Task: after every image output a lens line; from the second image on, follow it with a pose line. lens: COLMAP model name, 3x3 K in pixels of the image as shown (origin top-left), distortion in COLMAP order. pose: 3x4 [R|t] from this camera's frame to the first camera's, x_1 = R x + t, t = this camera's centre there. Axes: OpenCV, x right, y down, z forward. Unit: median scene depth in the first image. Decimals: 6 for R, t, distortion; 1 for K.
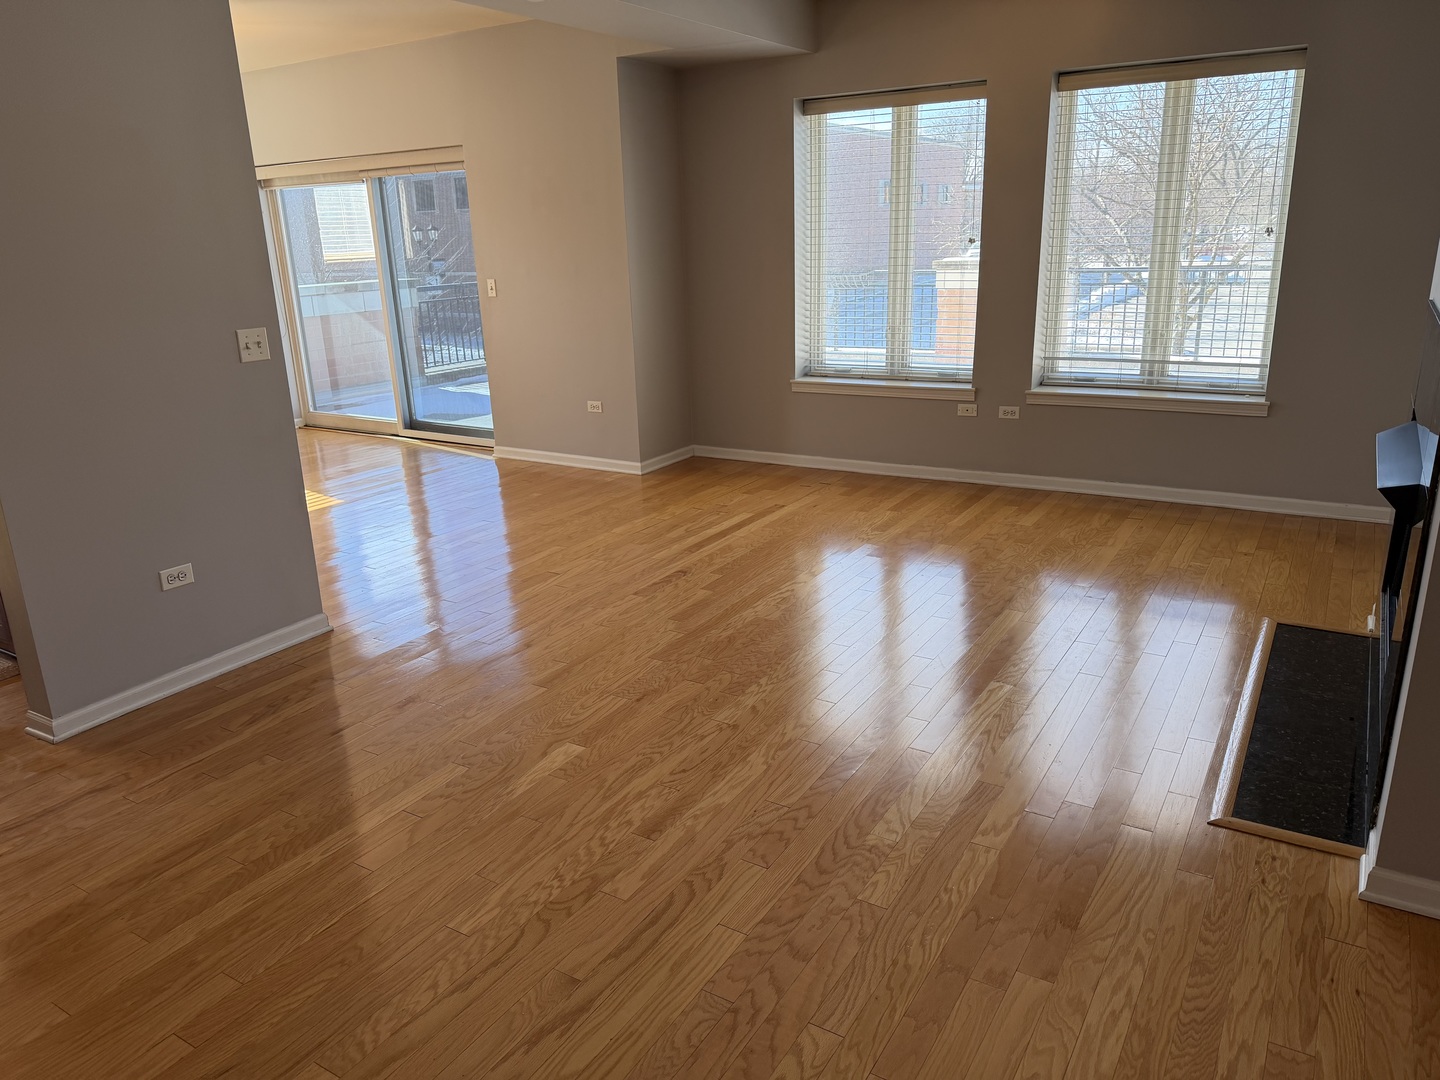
lens RADIAL K [[1009.1, 0, 720.0], [0, 1009.1, 540.0], [0, 0, 1]] dist [0.146465, -0.226370]
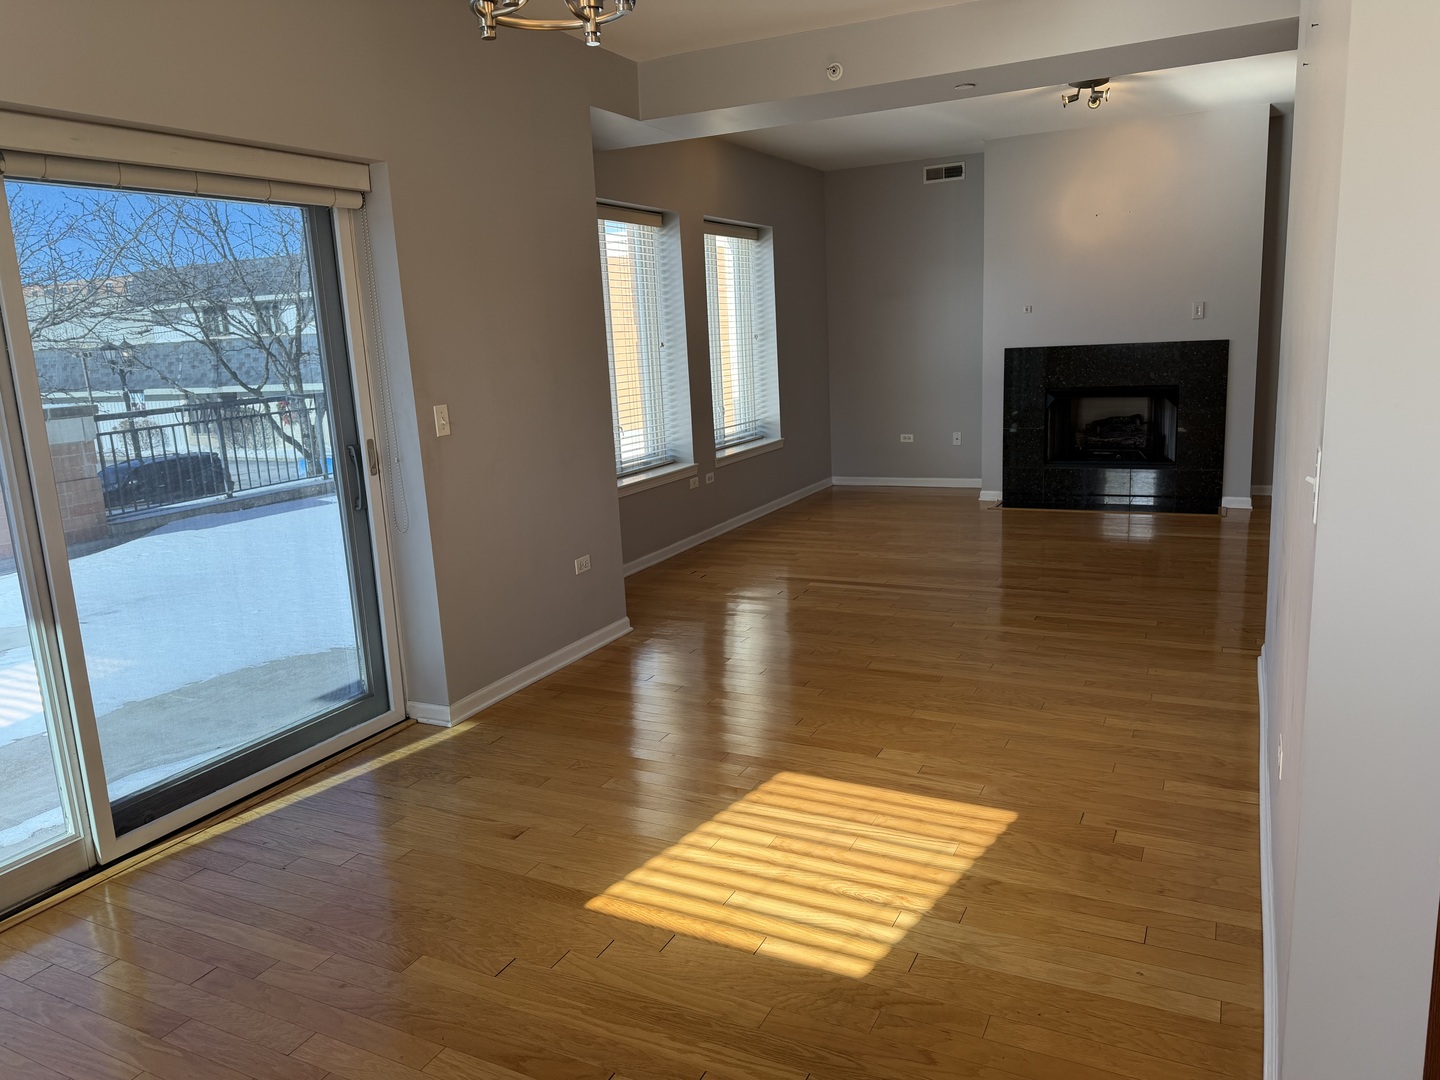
lens RADIAL K [[1009.1, 0, 720.0], [0, 1009.1, 540.0], [0, 0, 1]] dist [0.146465, -0.226370]
pose [[-0.088289, -0.167050, 0.981987, -1.050099], [0.339108, 0.921910, 0.187319, -0.316430], [-0.936595, 0.349538, -0.024747, 1.182718]]
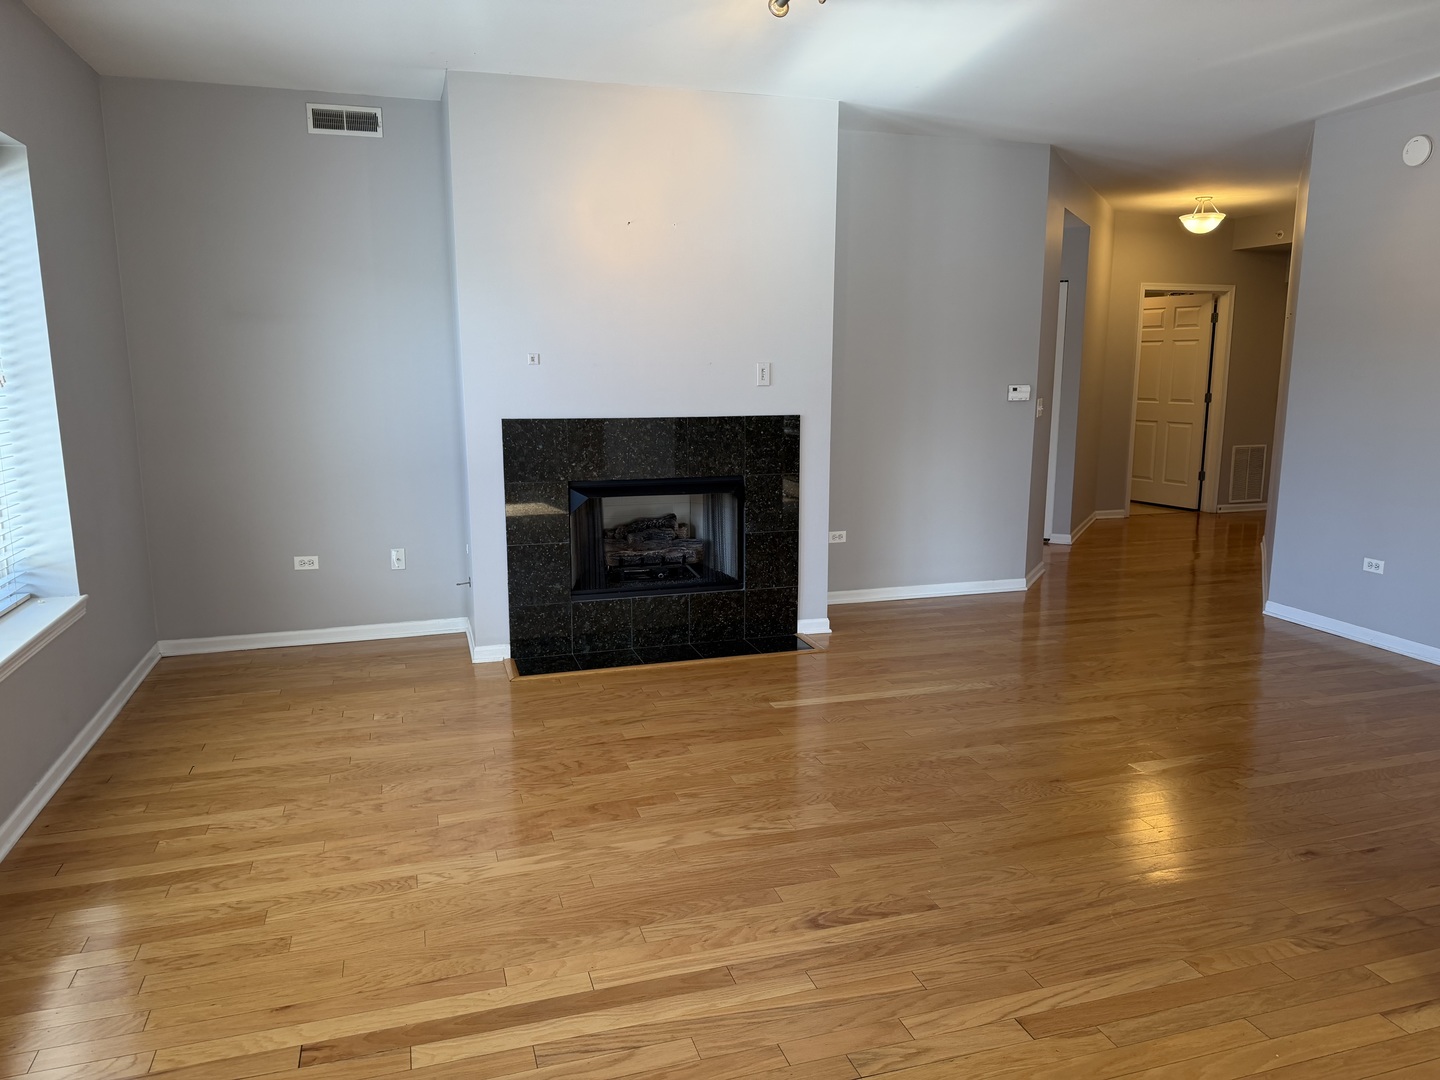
lens RADIAL K [[1009.1, 0, 720.0], [0, 1009.1, 540.0], [0, 0, 1]] dist [0.146465, -0.226370]
pose [[-0.754901, -0.082446, 0.650636, -0.320124], [0.214566, 0.906424, 0.363808, -0.347337], [-0.619747, 0.414243, -0.666570, 1.195714]]
